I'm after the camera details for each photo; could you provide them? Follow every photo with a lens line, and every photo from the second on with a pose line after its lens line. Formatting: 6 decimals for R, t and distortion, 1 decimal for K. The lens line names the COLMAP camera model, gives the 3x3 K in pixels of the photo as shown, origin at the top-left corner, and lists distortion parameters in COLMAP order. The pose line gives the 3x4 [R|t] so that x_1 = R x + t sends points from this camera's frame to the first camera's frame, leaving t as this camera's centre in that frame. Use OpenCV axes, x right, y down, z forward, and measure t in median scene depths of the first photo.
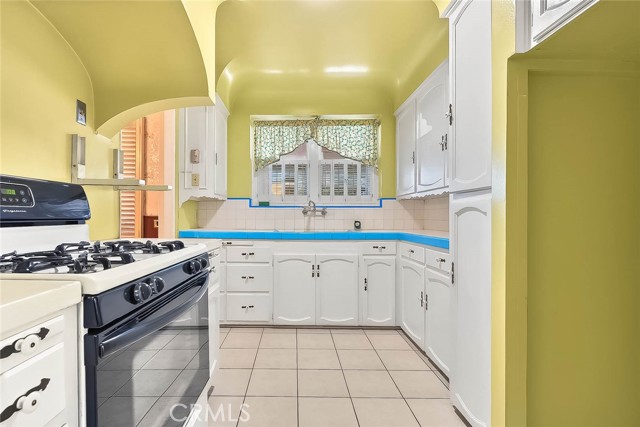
lens RADIAL K [[308.1, 0, 316.9], [0, 308.1, 218.6], [0, 0, 1]] dist [-0.004558, -0.000688]
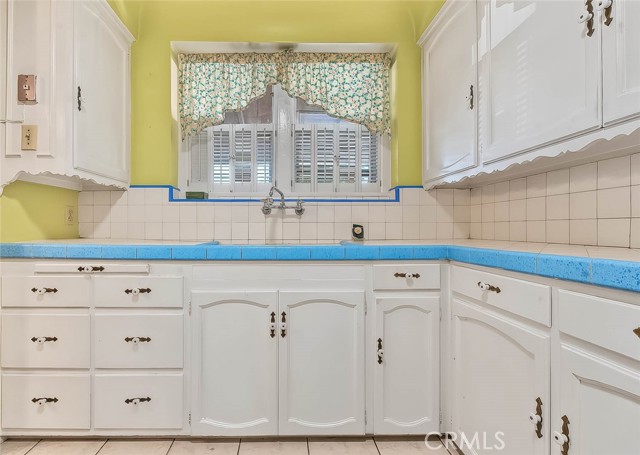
lens RADIAL K [[281.7, 0, 320.0], [0, 281.7, 227.5], [0, 0, 1]] dist [-0.001545, -0.000078]
pose [[0.998393, -0.000749, 0.056672, 0.031685], [0.001236, 0.999963, -0.008553, 0.016939], [-0.056663, 0.008610, 0.998356, 0.470185]]
